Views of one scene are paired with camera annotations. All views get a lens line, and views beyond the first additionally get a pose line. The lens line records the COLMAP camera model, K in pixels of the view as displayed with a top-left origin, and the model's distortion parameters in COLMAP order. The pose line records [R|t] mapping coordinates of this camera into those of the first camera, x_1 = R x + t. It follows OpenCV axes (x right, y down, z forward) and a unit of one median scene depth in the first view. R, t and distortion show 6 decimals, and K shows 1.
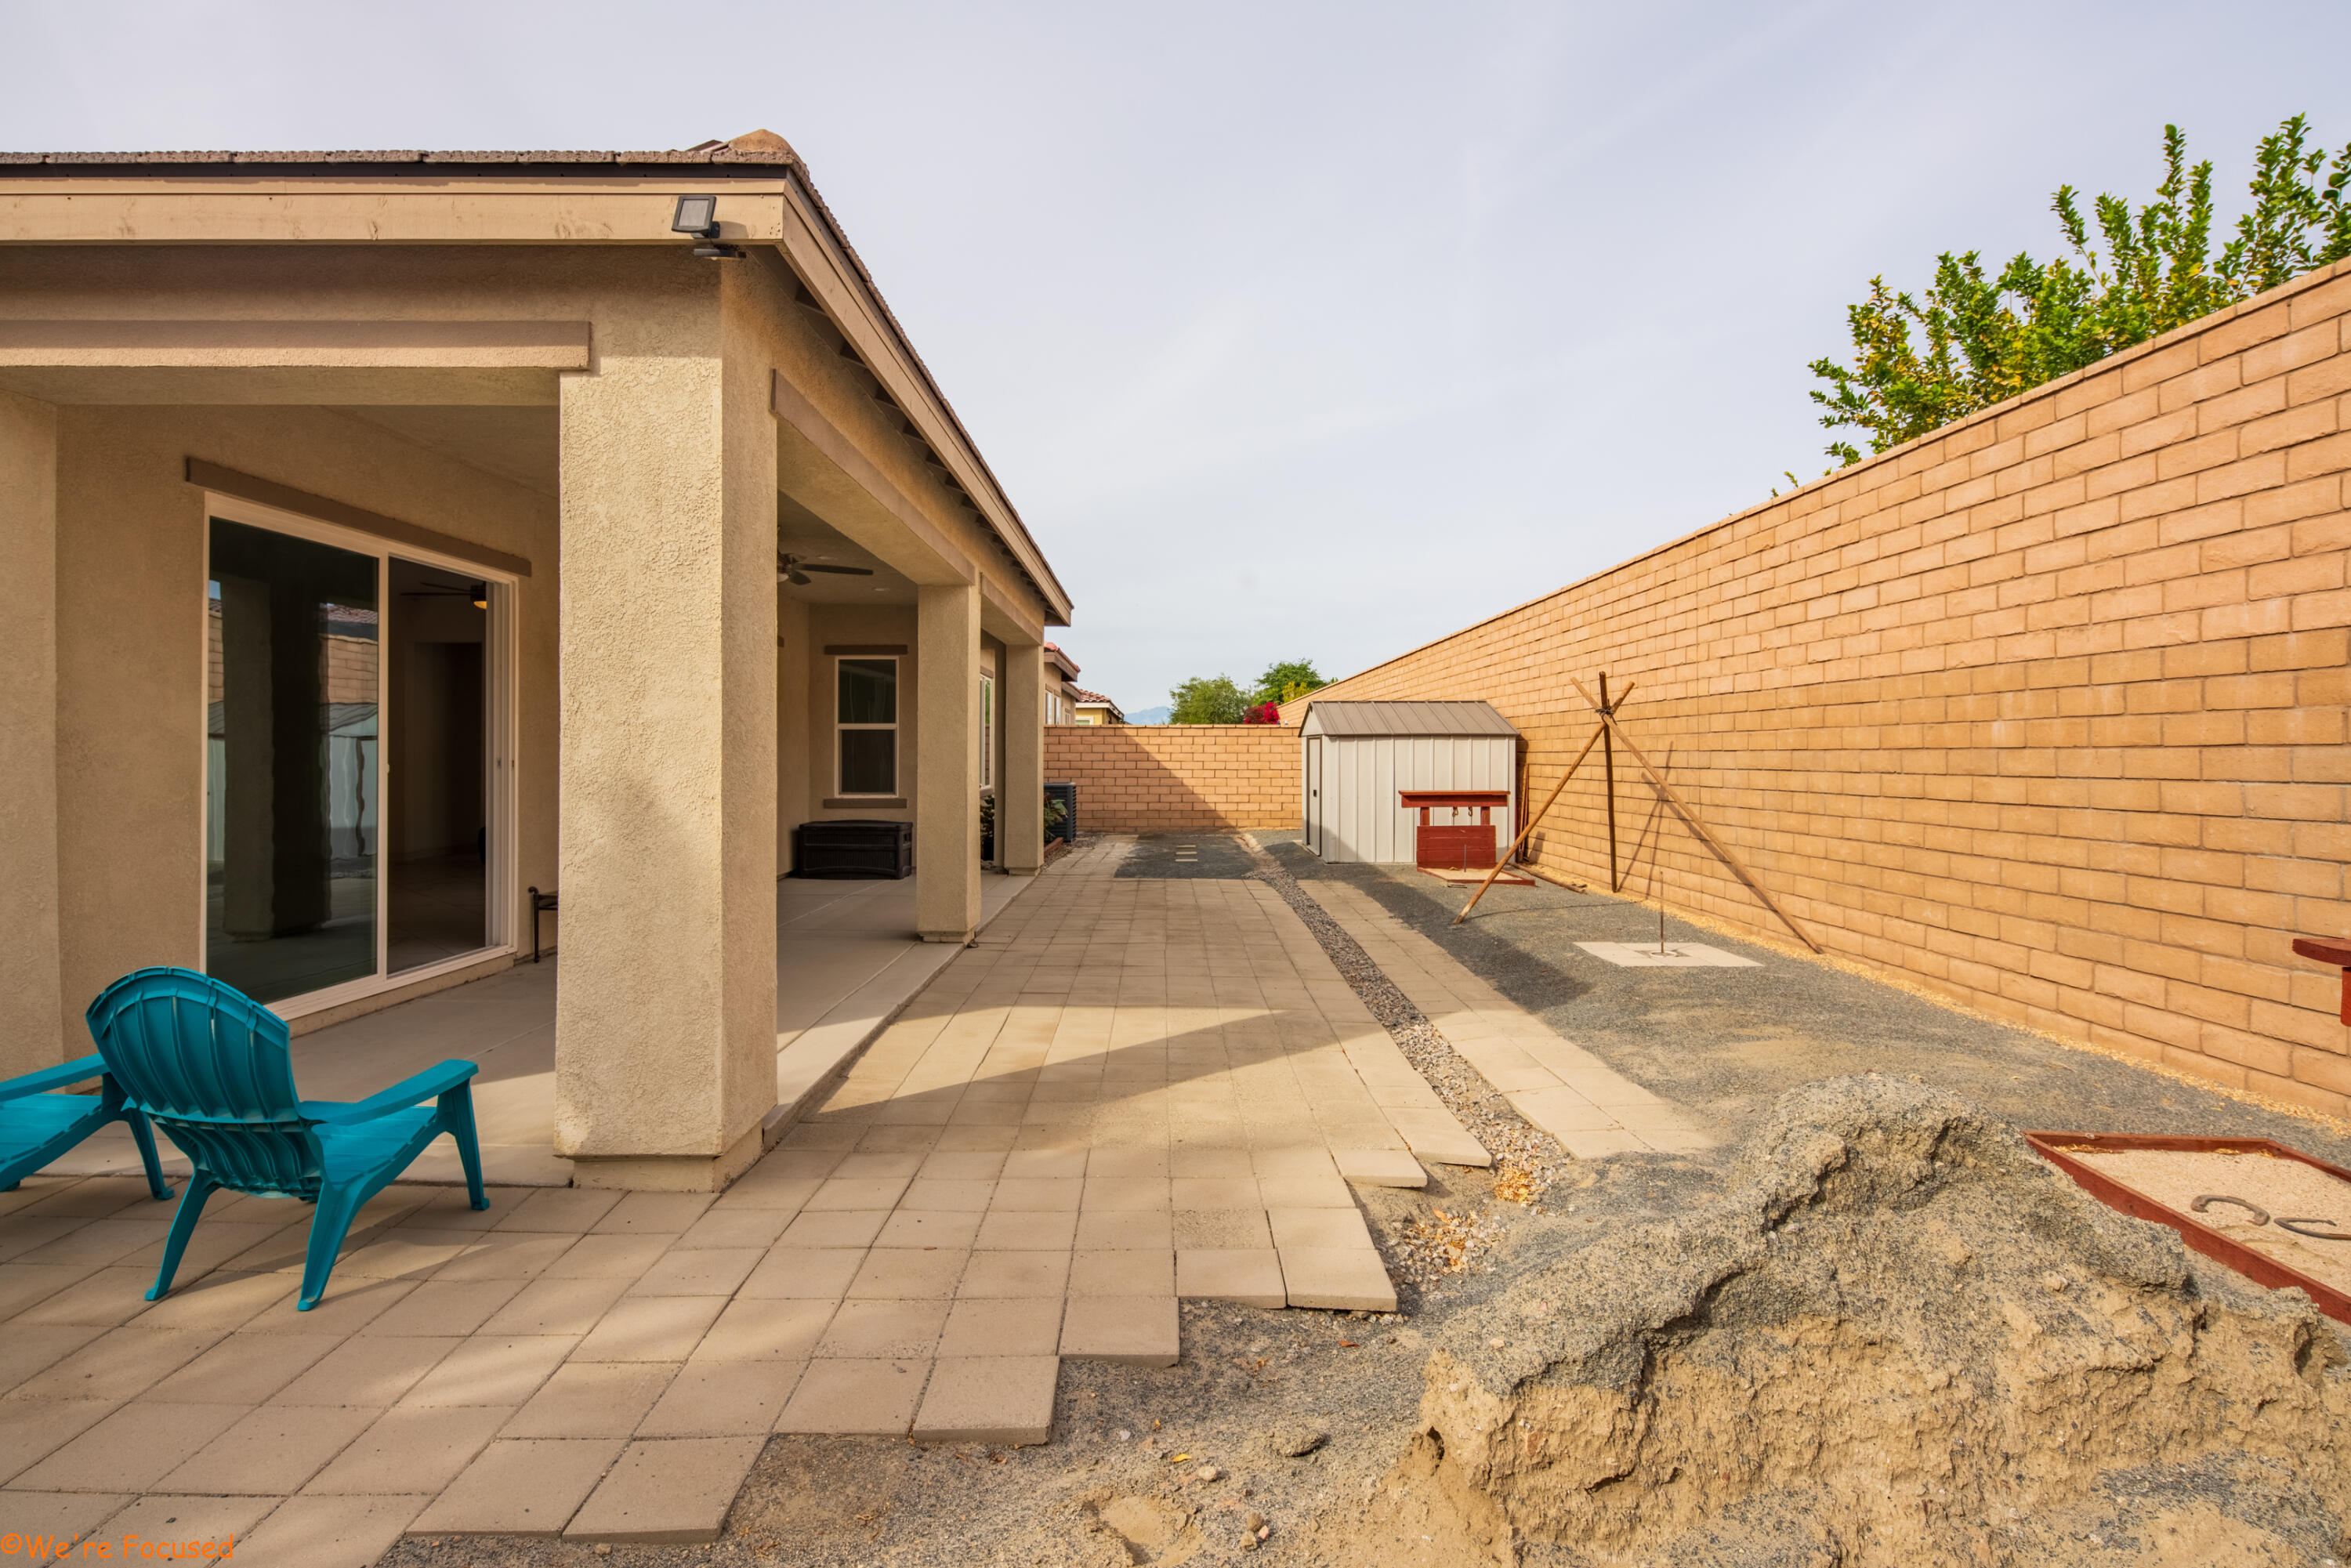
lens RADIAL K [[1146.7, 0, 1166.7], [0, 1146.7, 746.9], [0, 0, 1]] dist [-0.000305, -0.001502]
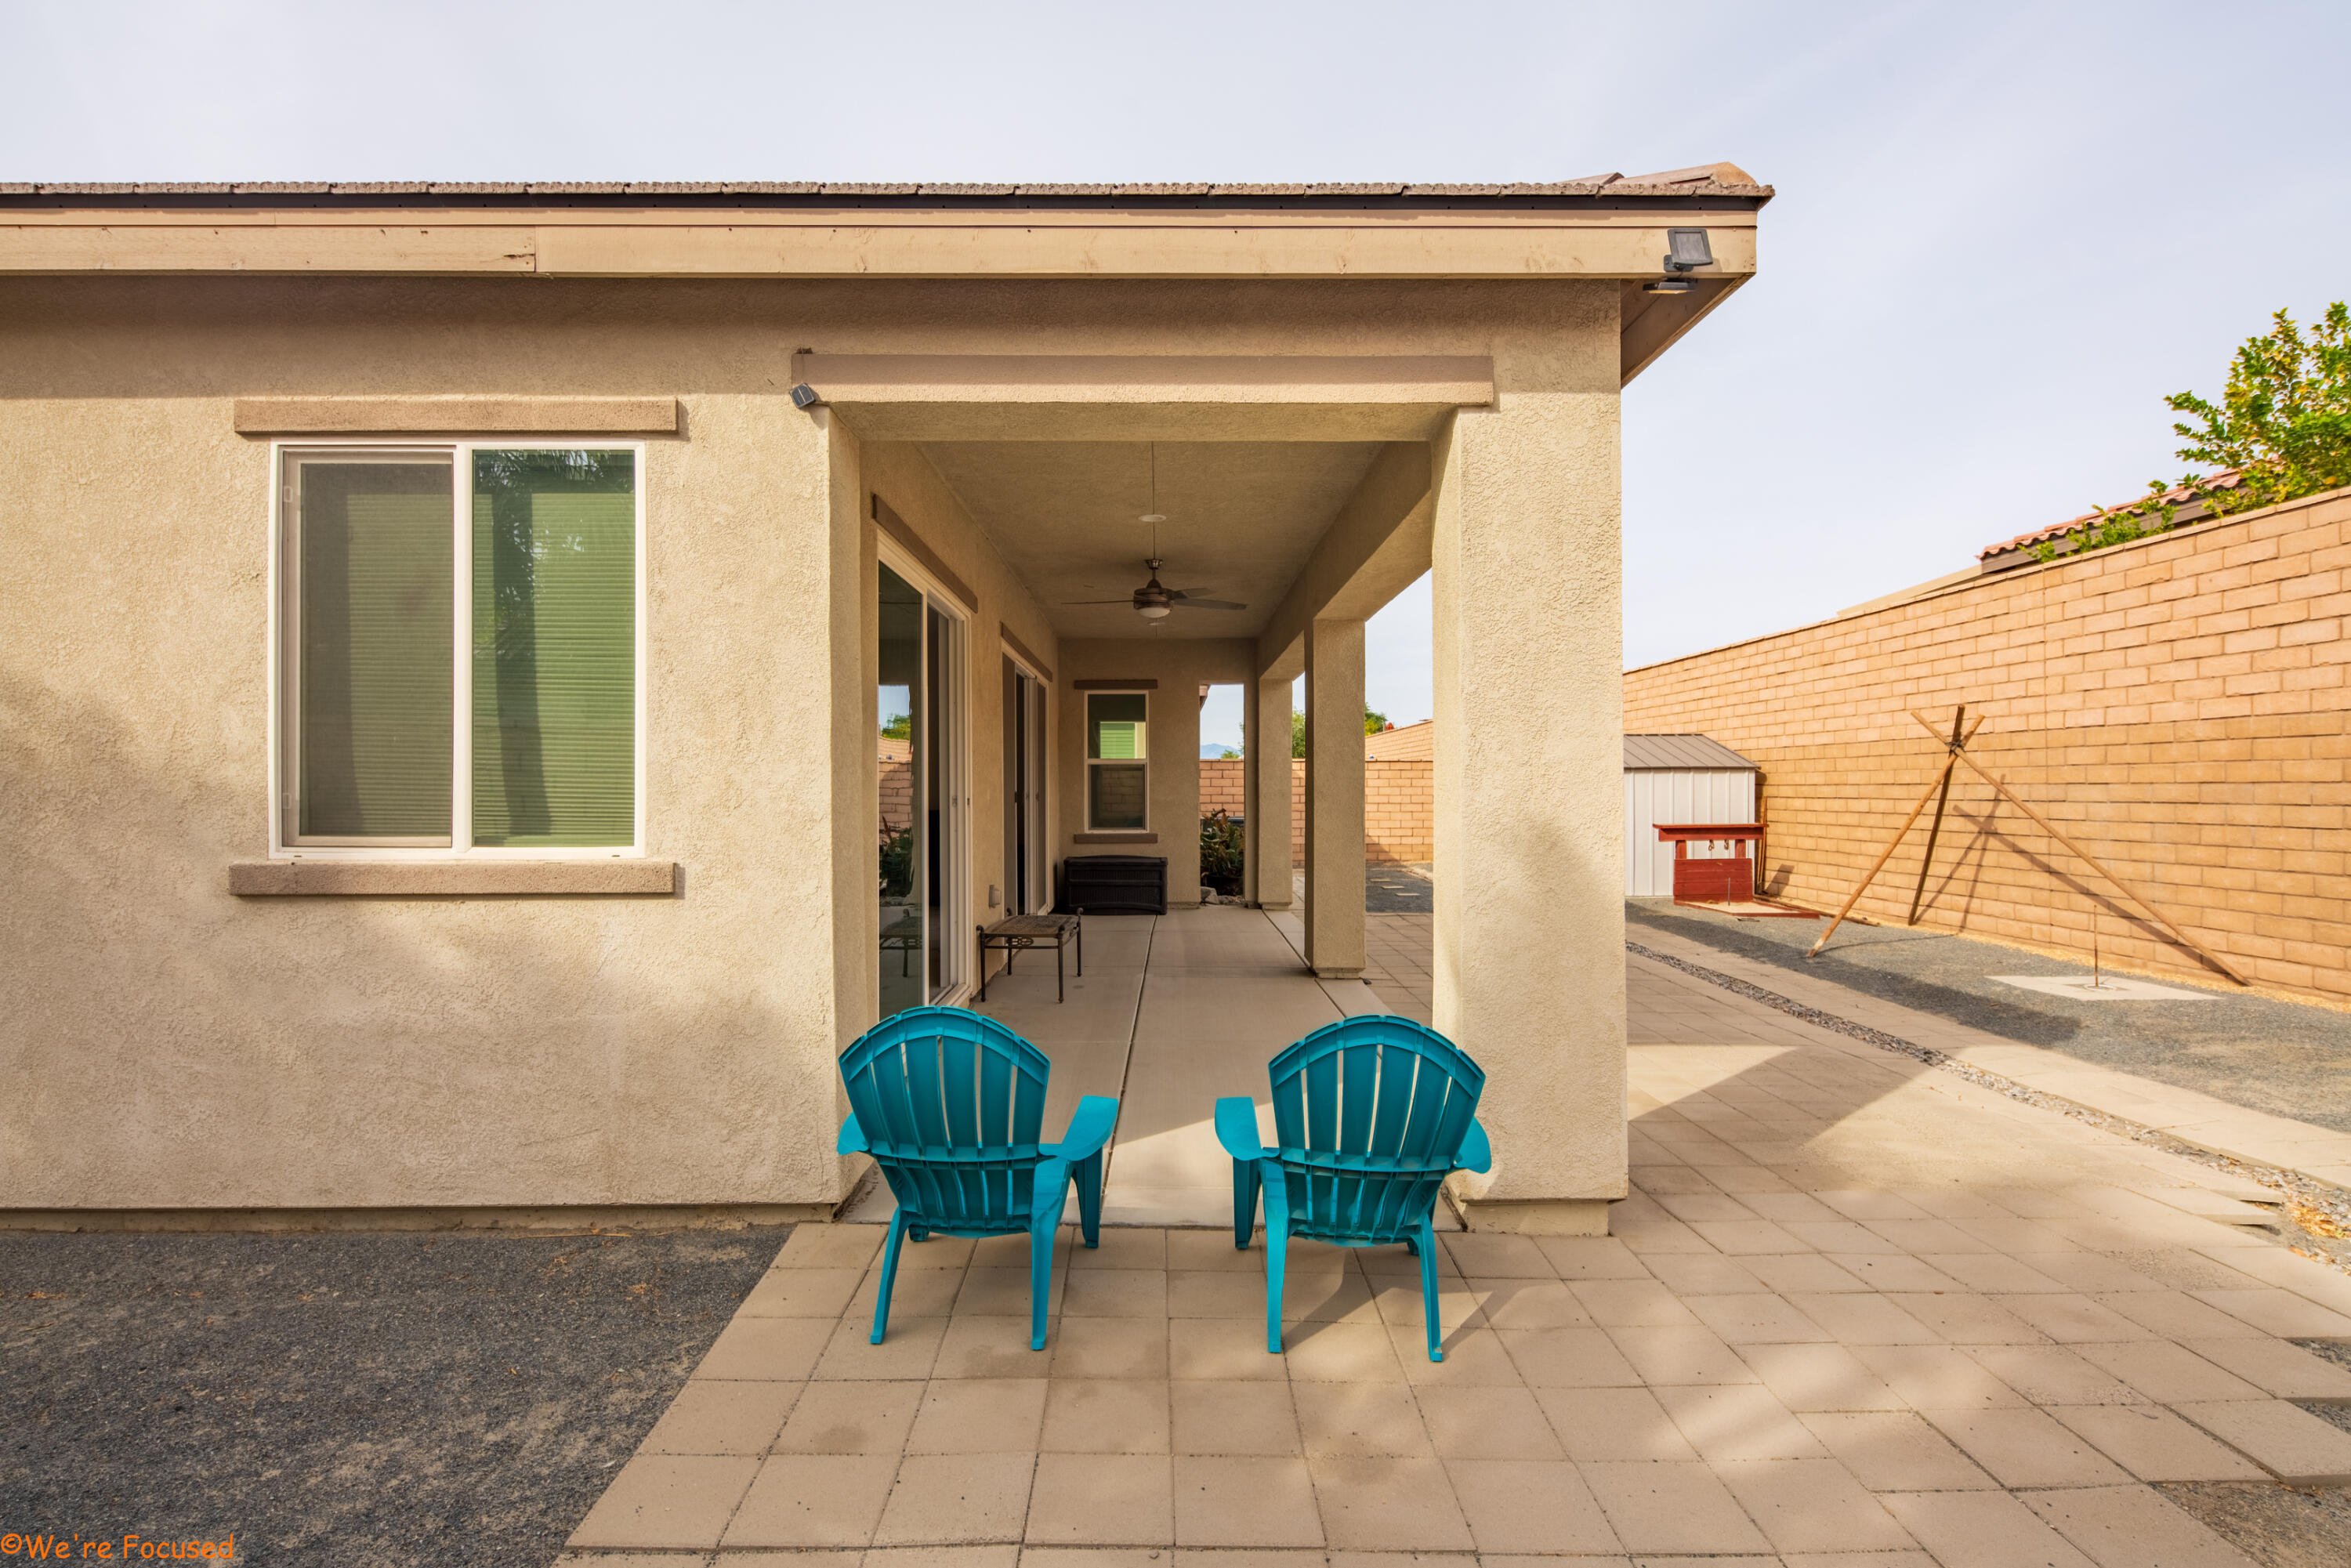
lens RADIAL K [[1144.4, 0, 1175.5], [0, 1144.4, 784.0], [0, 0, 1]] dist [0.002507, -0.001484]
pose [[0.999956, -0.003920, 0.008477, -0.463475], [0.003889, 0.999986, 0.003657, -0.004535], [-0.008491, -0.003624, 0.999957, 0.008599]]
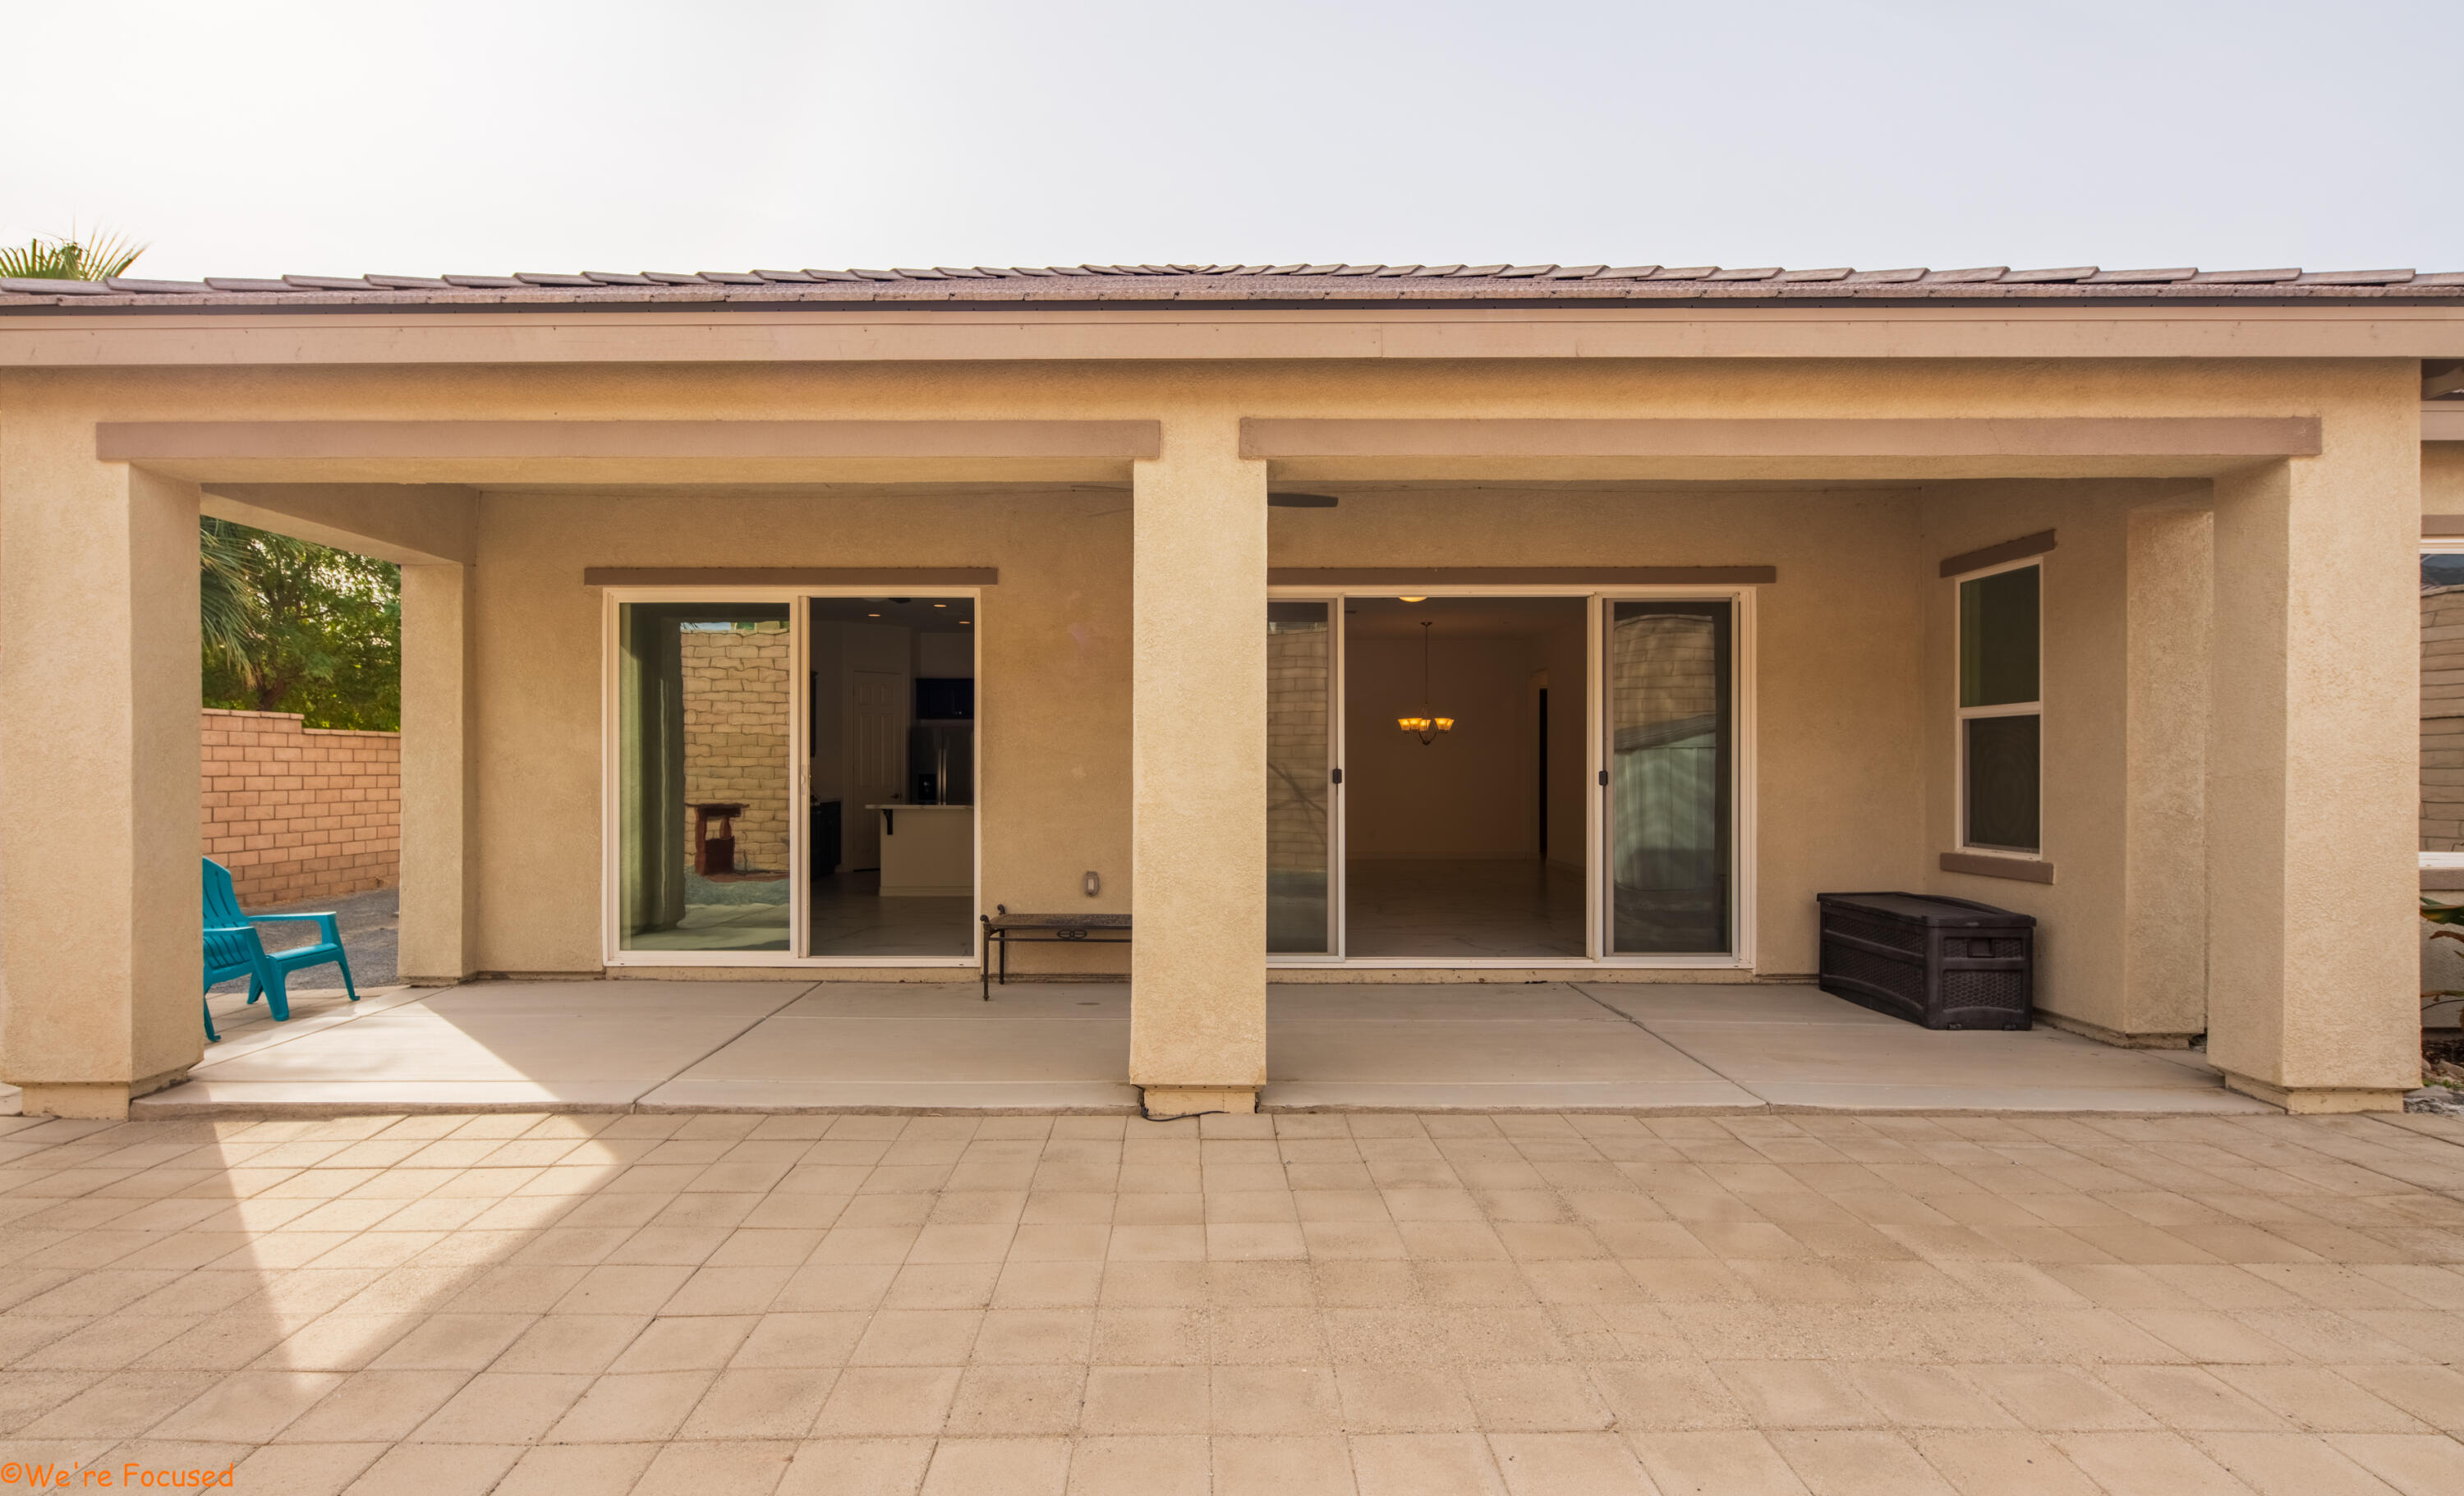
lens RADIAL K [[1303.0, 0, 1232.0], [0, 1303.0, 748.0], [0, 0, 1]] dist [-0.000074, 0.000057]
pose [[-0.014206, -0.010417, -0.999845, 0.641142], [0.005701, 0.999929, -0.010499, 0.002932], [0.999883, -0.005849, -0.014146, 1.444692]]
